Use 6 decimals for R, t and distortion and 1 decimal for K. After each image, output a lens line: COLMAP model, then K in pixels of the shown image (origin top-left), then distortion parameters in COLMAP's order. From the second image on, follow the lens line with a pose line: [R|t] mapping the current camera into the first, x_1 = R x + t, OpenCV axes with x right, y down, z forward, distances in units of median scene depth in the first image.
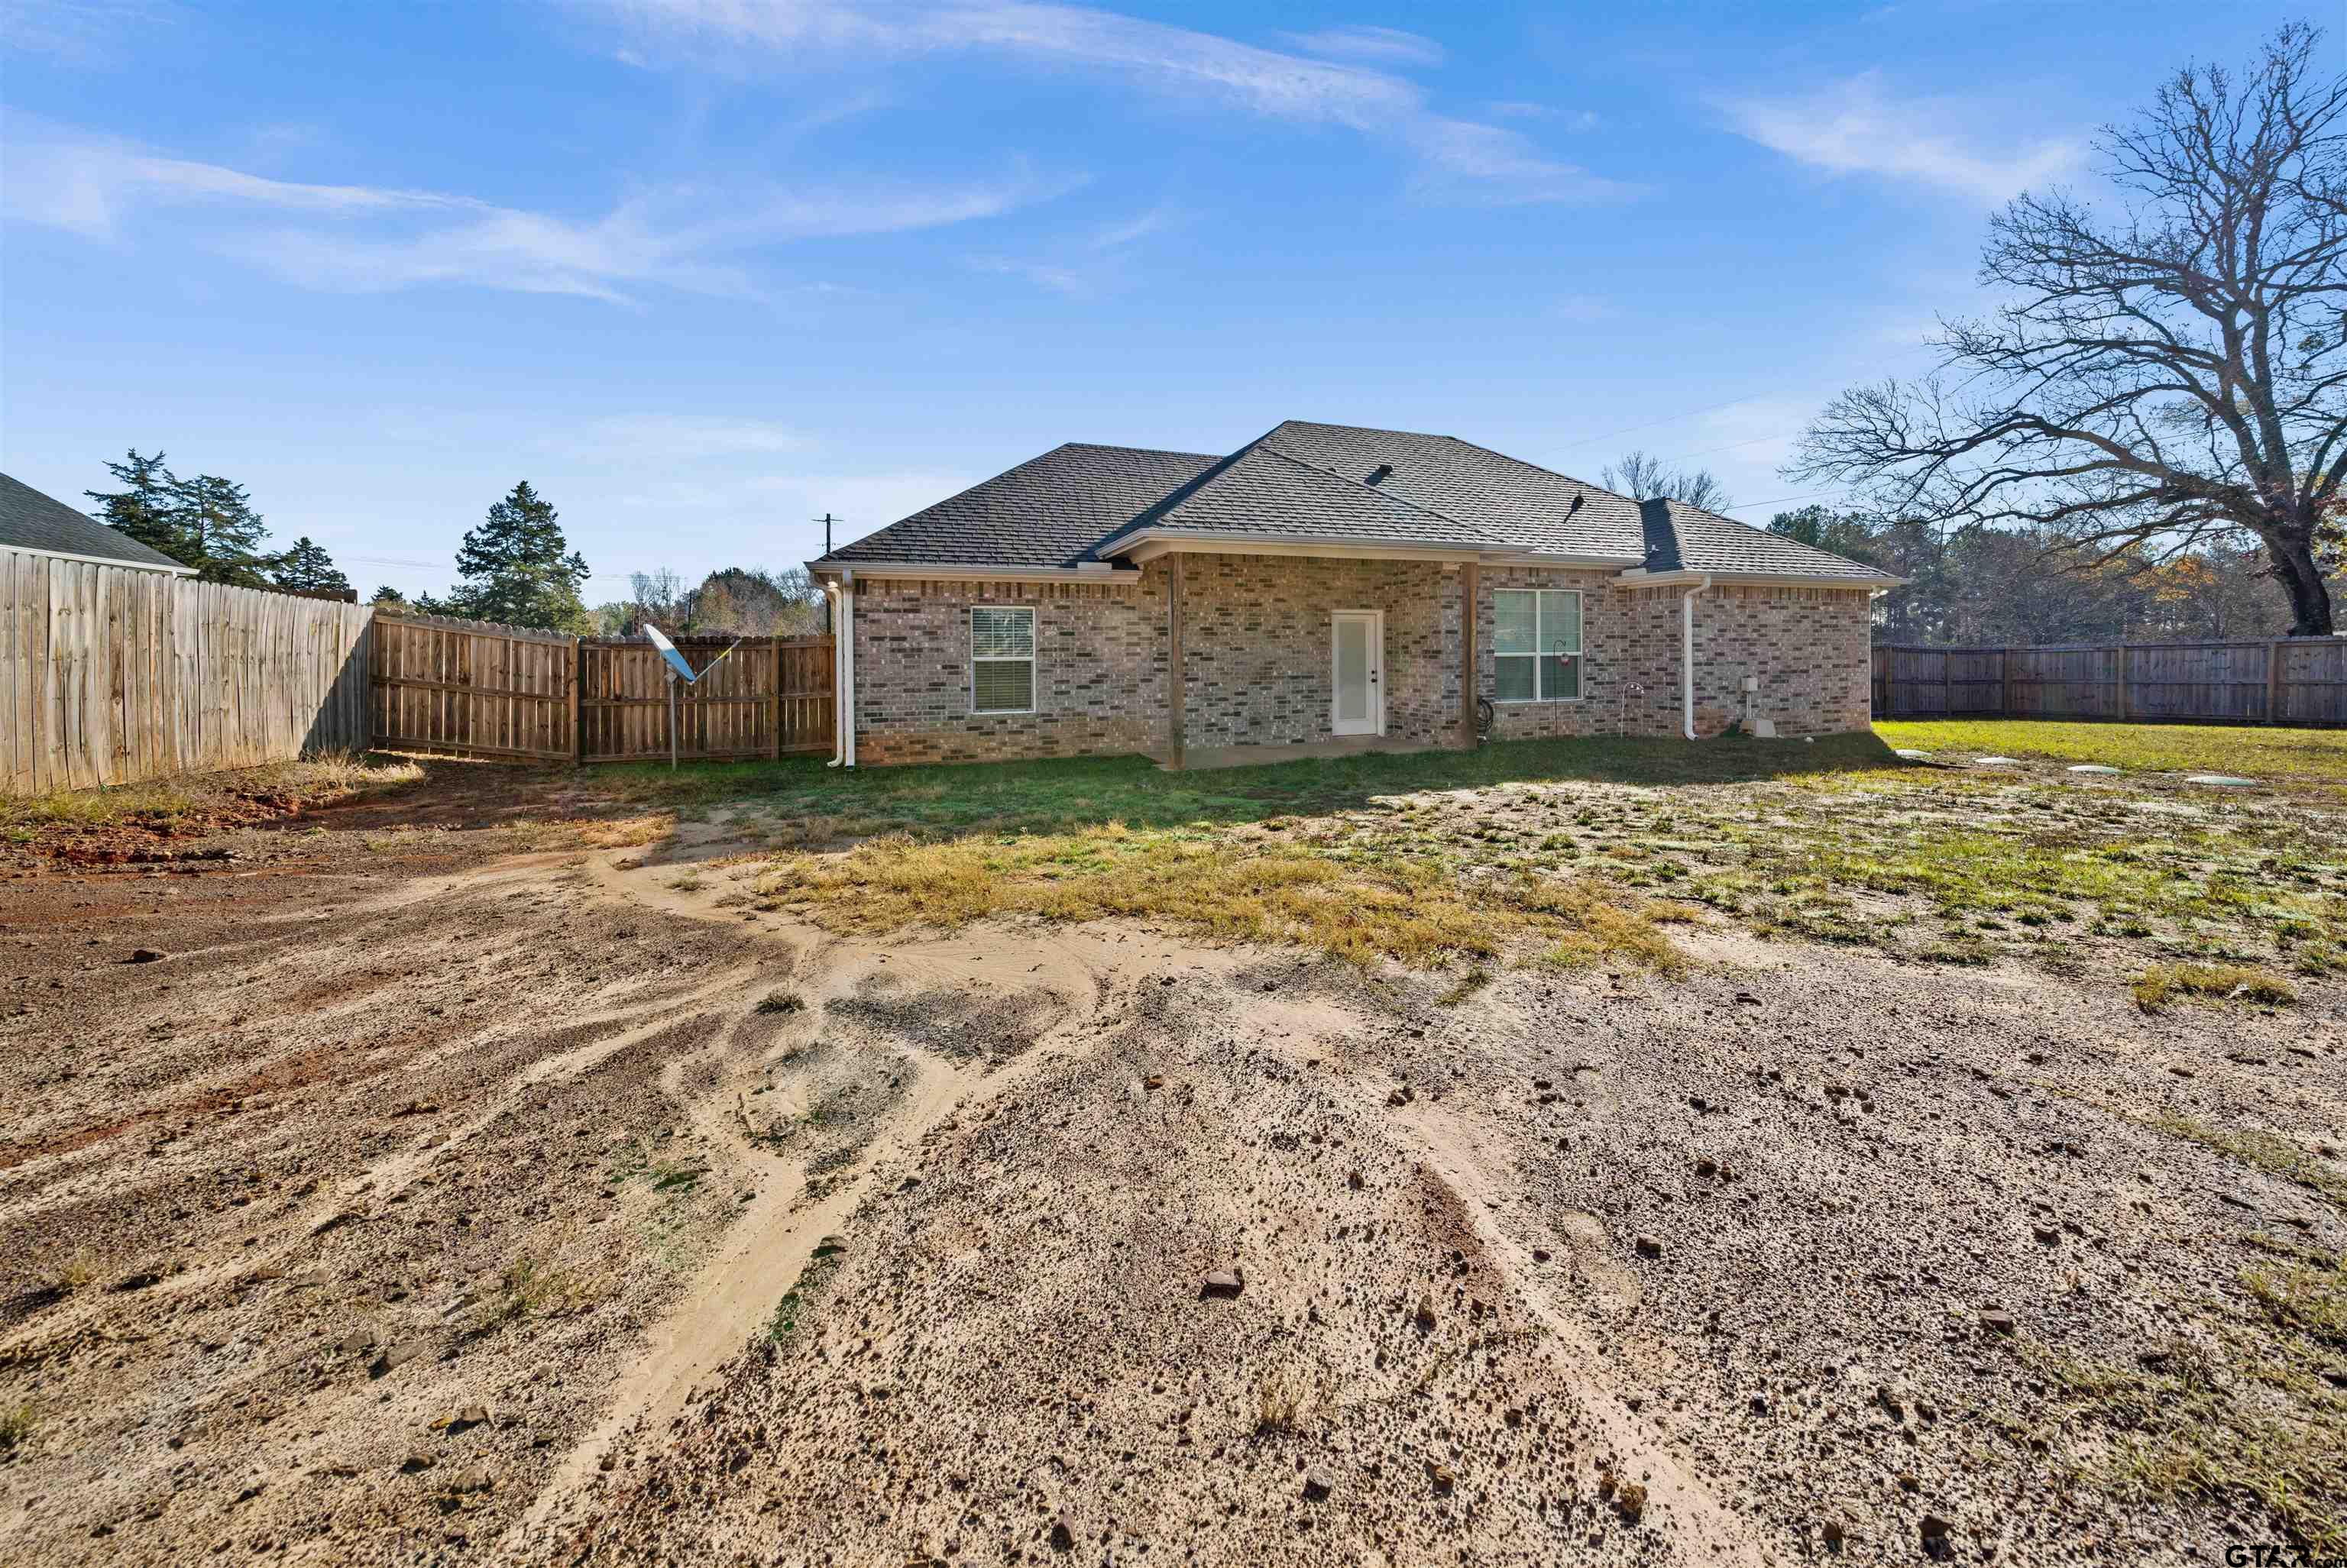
lens RADIAL K [[864.0, 0, 1218.6], [0, 864.0, 671.4], [0, 0, 1]] dist [-0.008205, -0.000001]
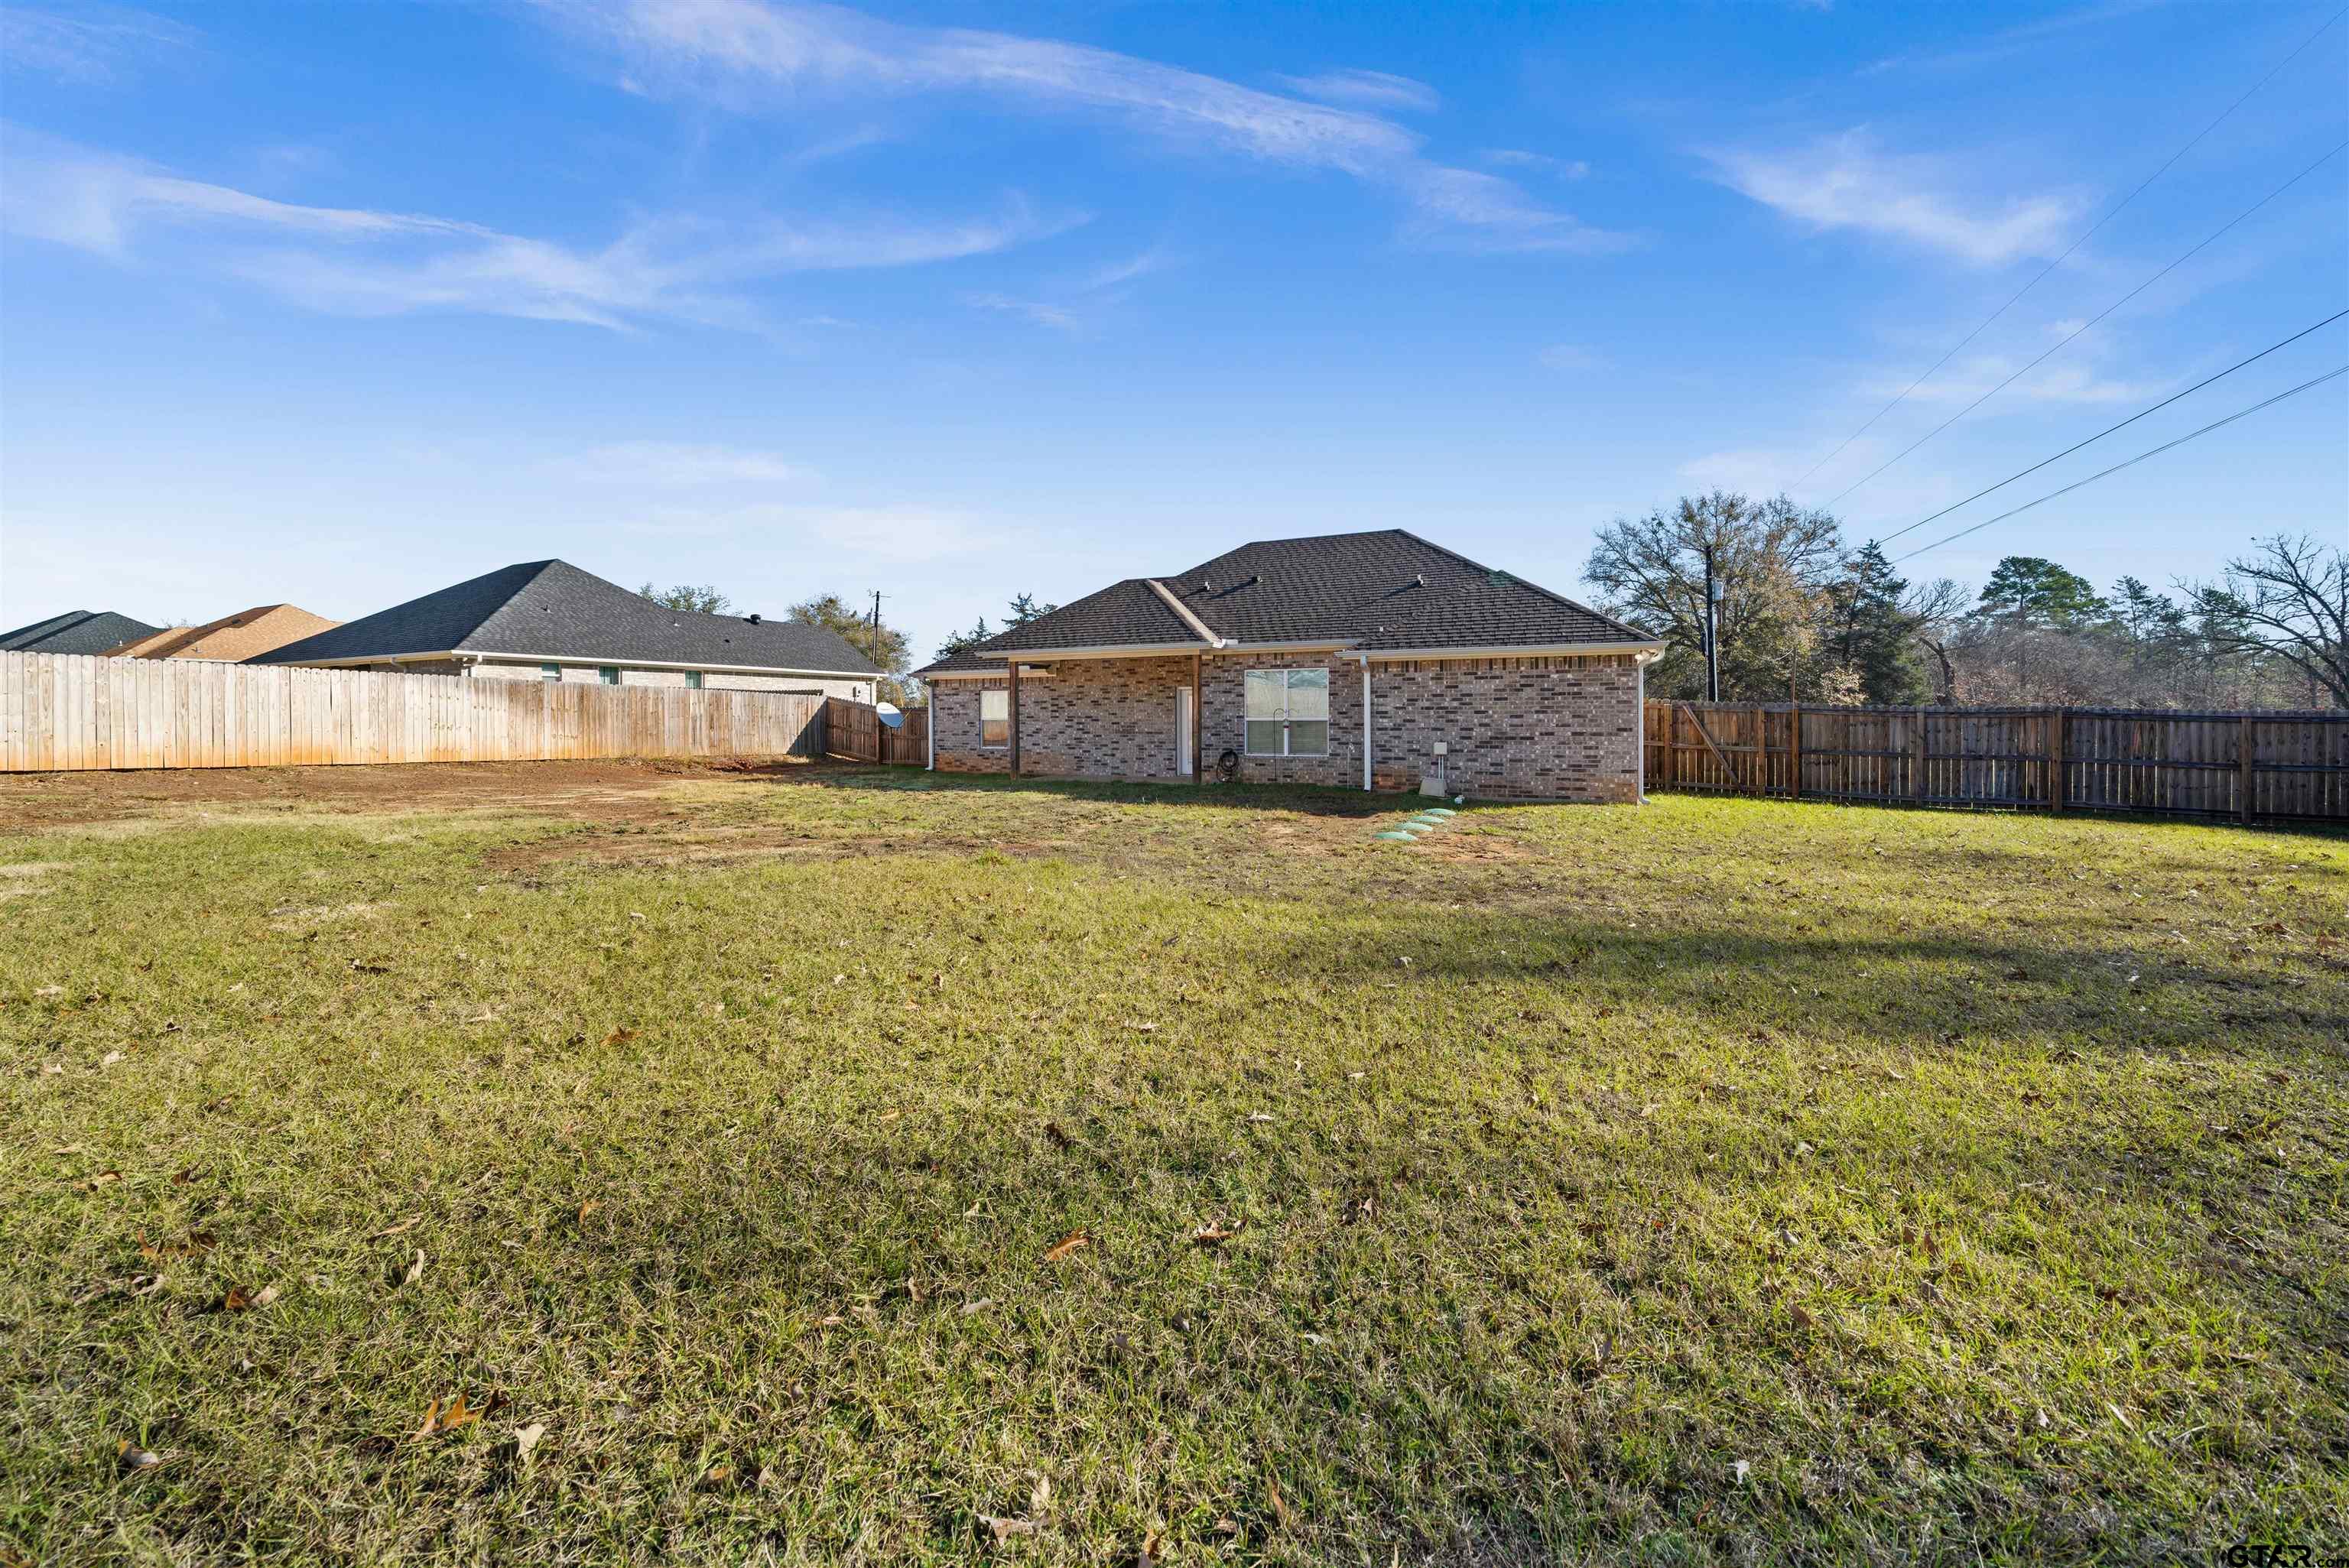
lens RADIAL K [[841.2, 0, 1172.5], [0, 841.2, 746.9], [0, 0, 1]] dist [-0.001422, 0.000019]
pose [[0.703095, 0.033375, -0.710312, 1.119735], [-0.016024, 0.999388, 0.031097, -0.014606], [0.710915, -0.010482, 0.703200, -0.010951]]
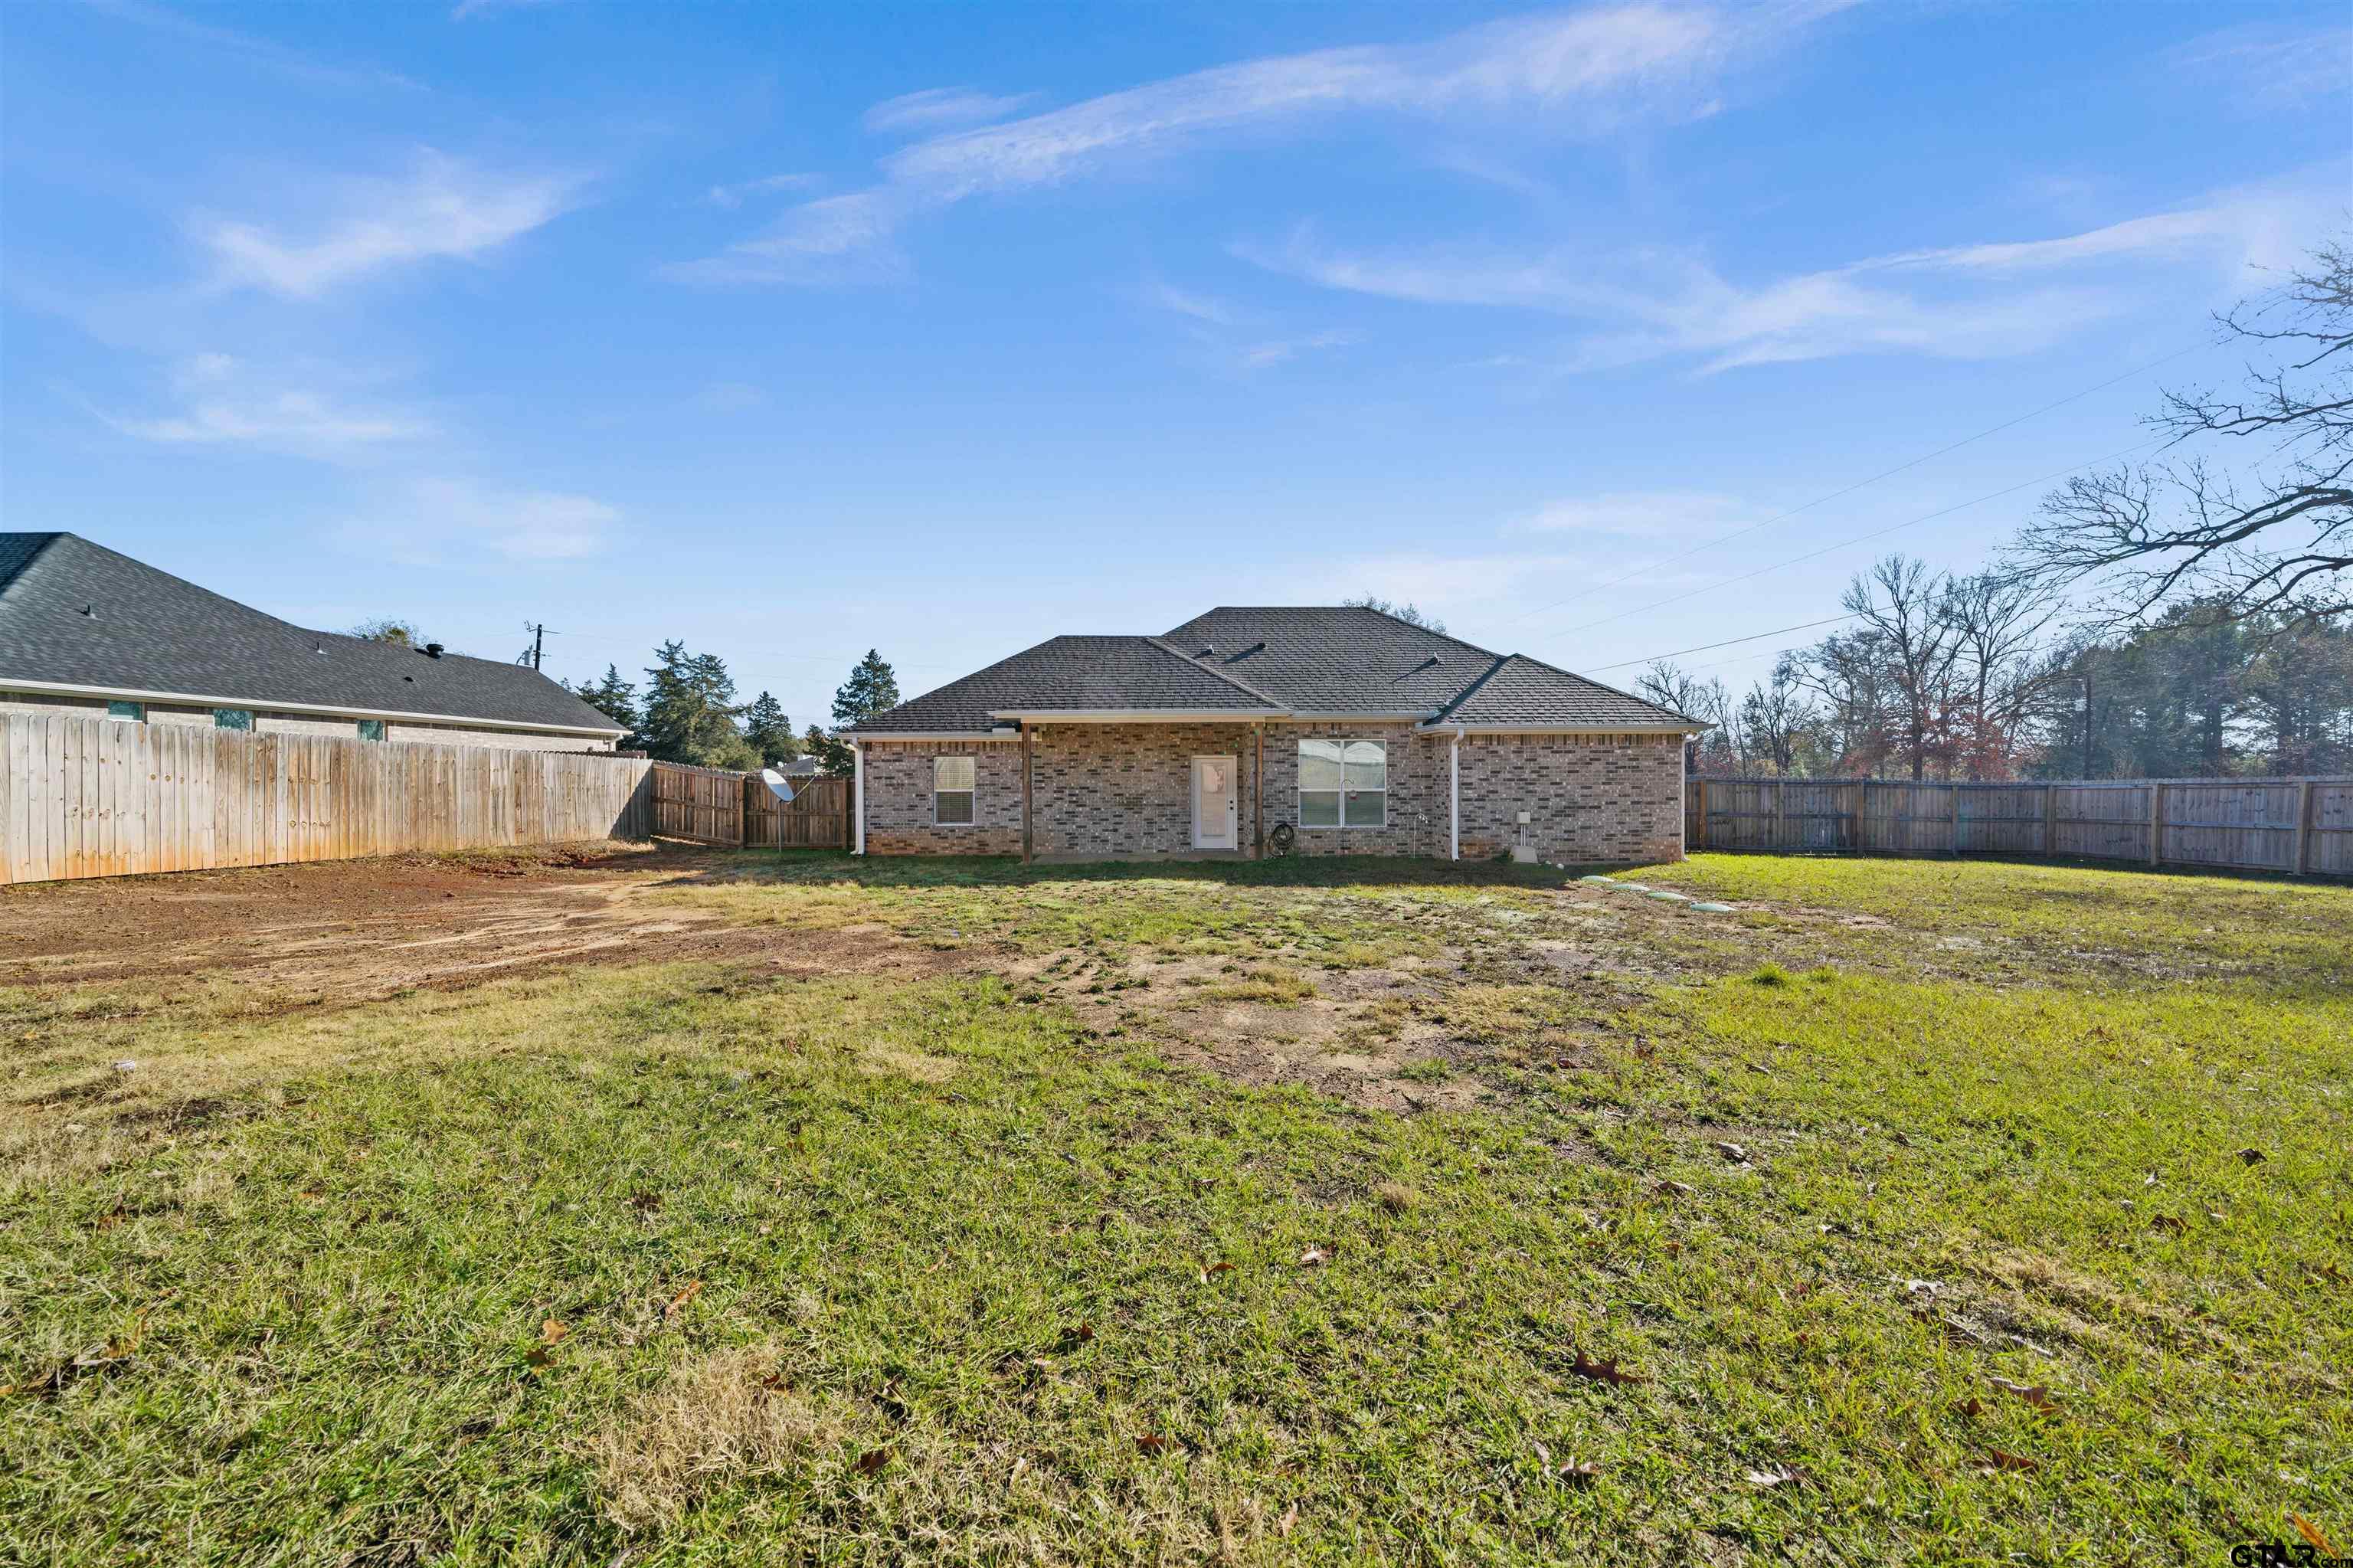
lens RADIAL K [[811.5, 0, 1186.0], [0, 811.5, 795.1], [0, 0, 1]] dist [-0.006781, -0.000023]
pose [[0.938232, 0.012966, -0.345764, 0.553554], [-0.011388, 0.999913, 0.006596, -0.017496], [0.345820, -0.002251, 0.938298, -0.200336]]
